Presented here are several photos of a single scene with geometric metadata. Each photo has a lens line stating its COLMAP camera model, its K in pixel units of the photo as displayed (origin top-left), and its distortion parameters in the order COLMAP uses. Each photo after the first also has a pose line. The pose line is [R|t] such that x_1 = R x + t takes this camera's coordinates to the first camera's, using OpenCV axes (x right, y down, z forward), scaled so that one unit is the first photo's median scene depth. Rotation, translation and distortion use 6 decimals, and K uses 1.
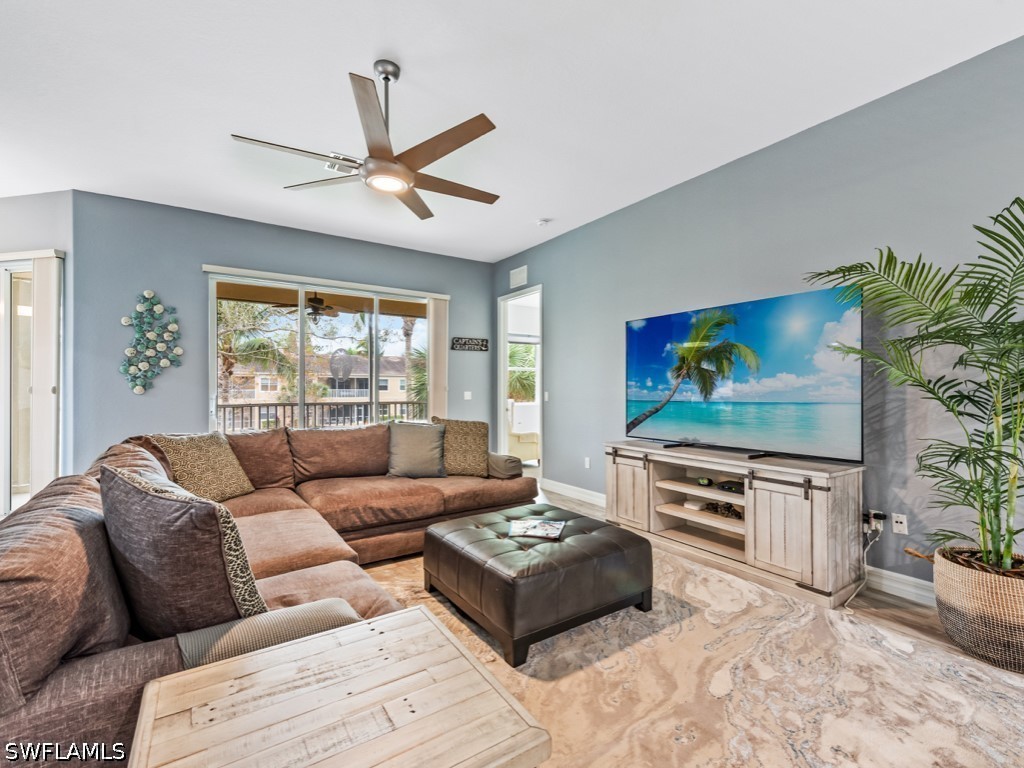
lens RADIAL K [[459.9, 0, 533.4], [0, 459.9, 389.2], [0, 0, 1]] dist [-0.007648, 0.000270]
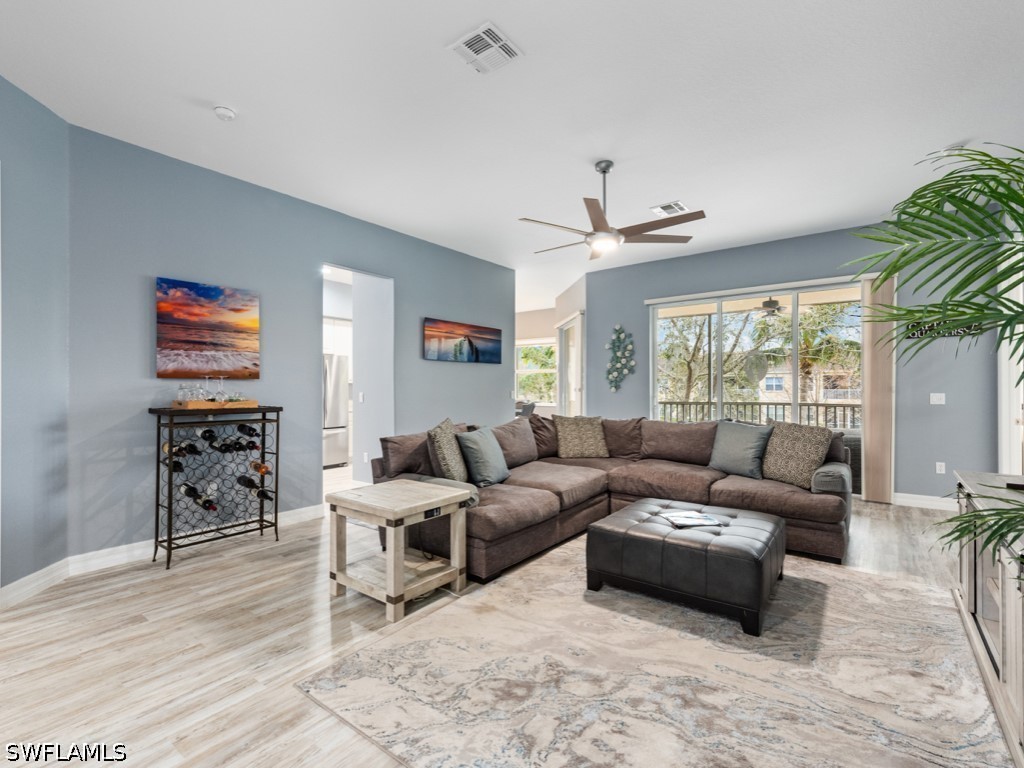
lens RADIAL K [[499.2, 0, 512.8], [0, 499.2, 386.2], [0, 0, 1]] dist [0.000347, -0.000348]
pose [[0.318556, 0.001614, -0.947903, 0.735787], [0.001827, 0.999996, 0.002317, -0.016618], [0.947902, -0.002470, 0.318551, 0.152274]]
